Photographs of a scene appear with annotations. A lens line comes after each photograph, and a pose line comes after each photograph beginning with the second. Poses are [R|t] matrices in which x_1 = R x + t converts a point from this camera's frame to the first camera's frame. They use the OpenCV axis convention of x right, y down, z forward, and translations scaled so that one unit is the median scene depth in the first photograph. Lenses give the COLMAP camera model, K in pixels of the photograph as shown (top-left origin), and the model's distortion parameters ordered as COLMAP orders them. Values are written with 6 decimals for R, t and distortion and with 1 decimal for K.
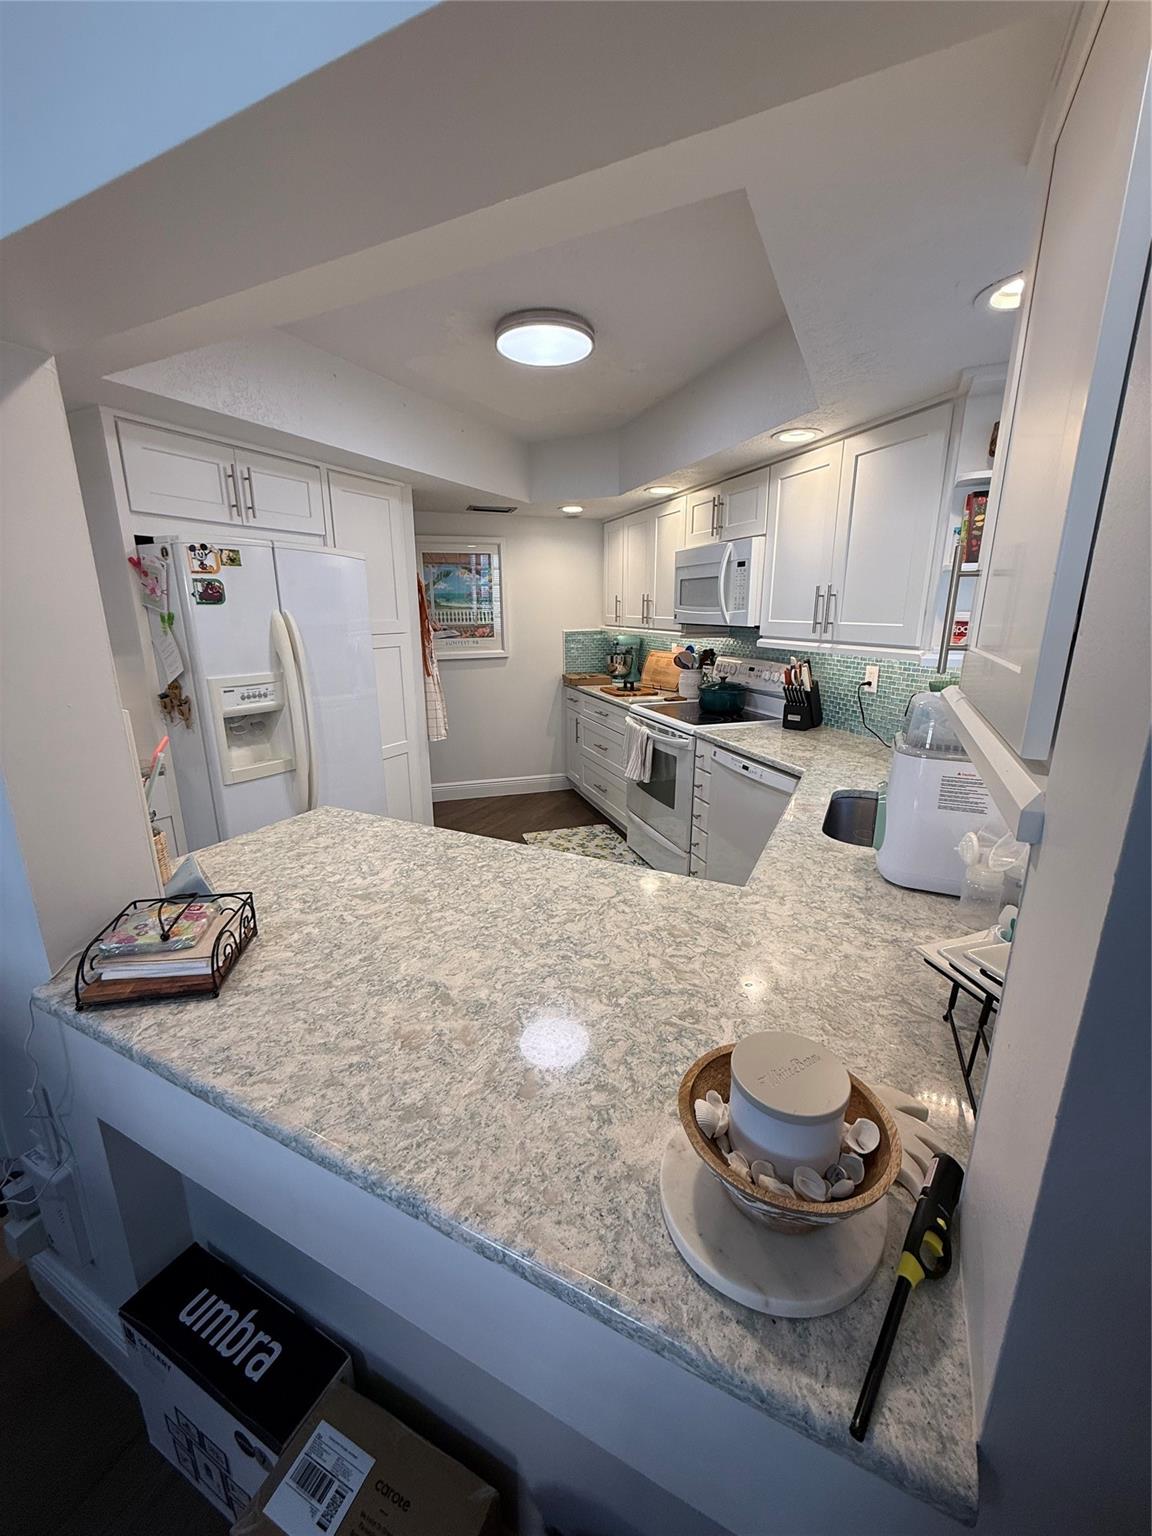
lens RADIAL K [[610.1, 0, 576.0], [0, 610.1, 768.0], [0, 0, 1]] dist [0.001351, 0.000817]
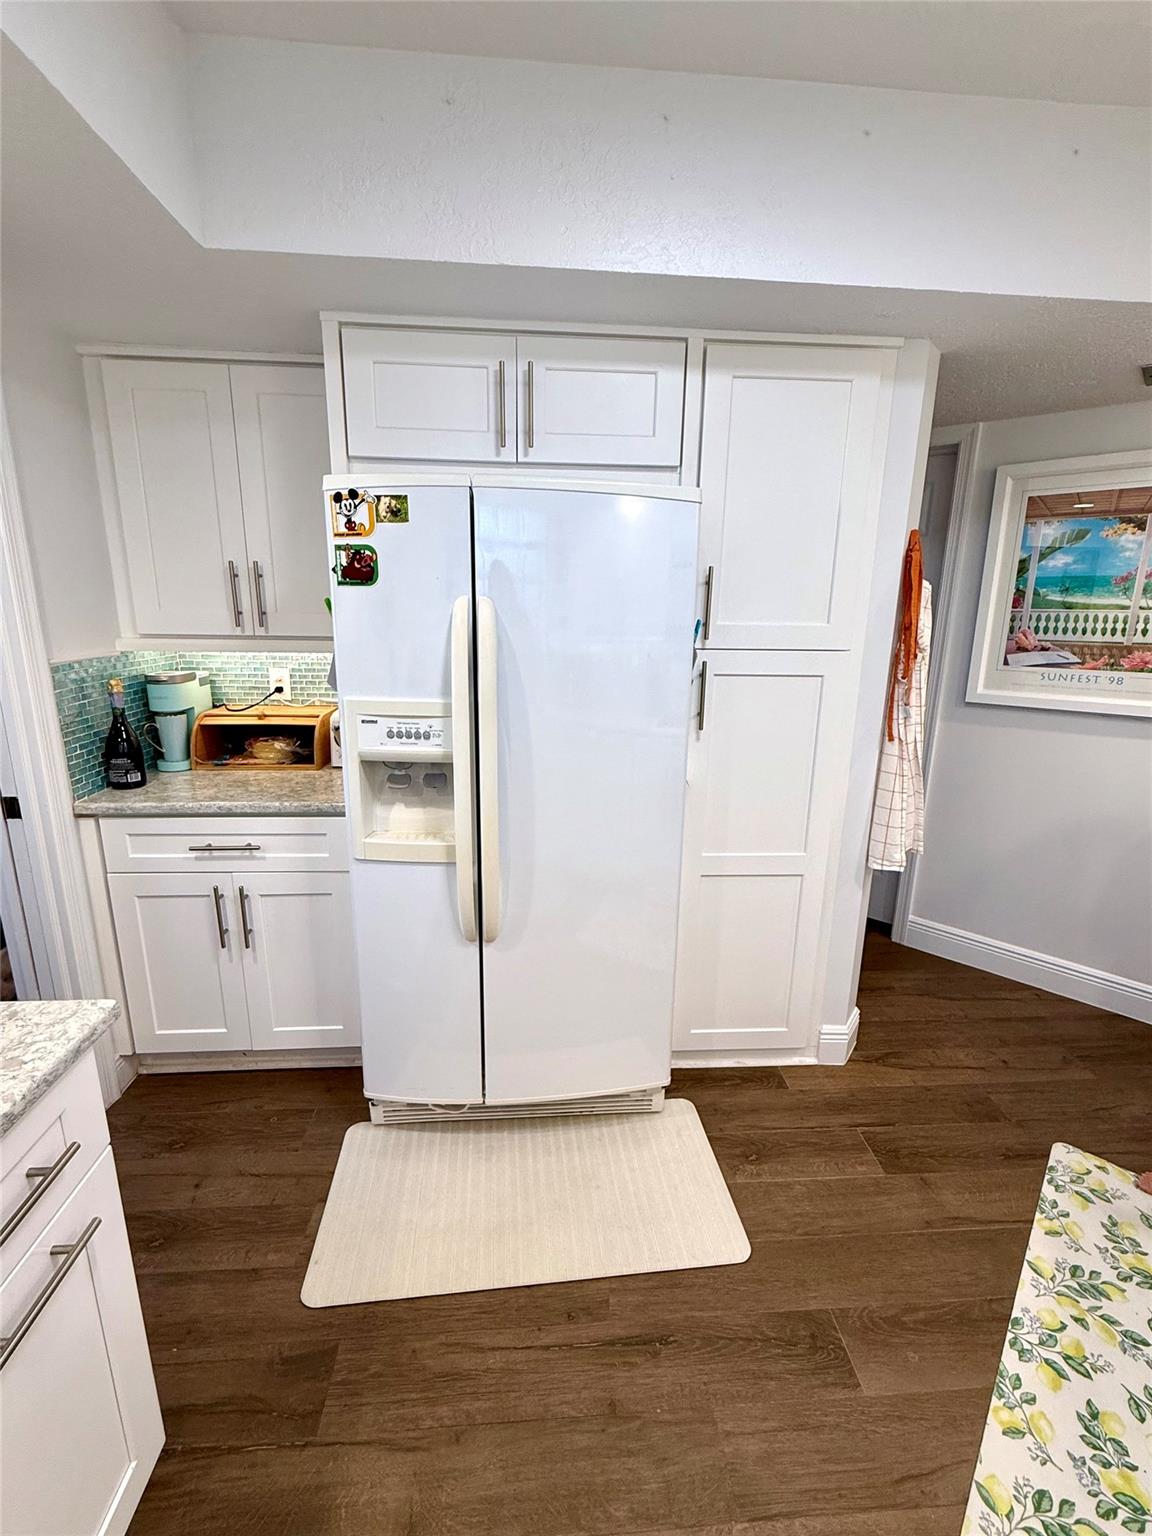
lens RADIAL K [[667.1, 0, 576.0], [0, 667.1, 768.0], [0, 0, 1]] dist [-0.002040, 0.000012]
pose [[0.507662, 0.213230, -0.834753, 0.126195], [-0.233826, 0.966623, 0.104713, -0.193296], [0.829219, 0.142028, 0.540577, 0.773409]]
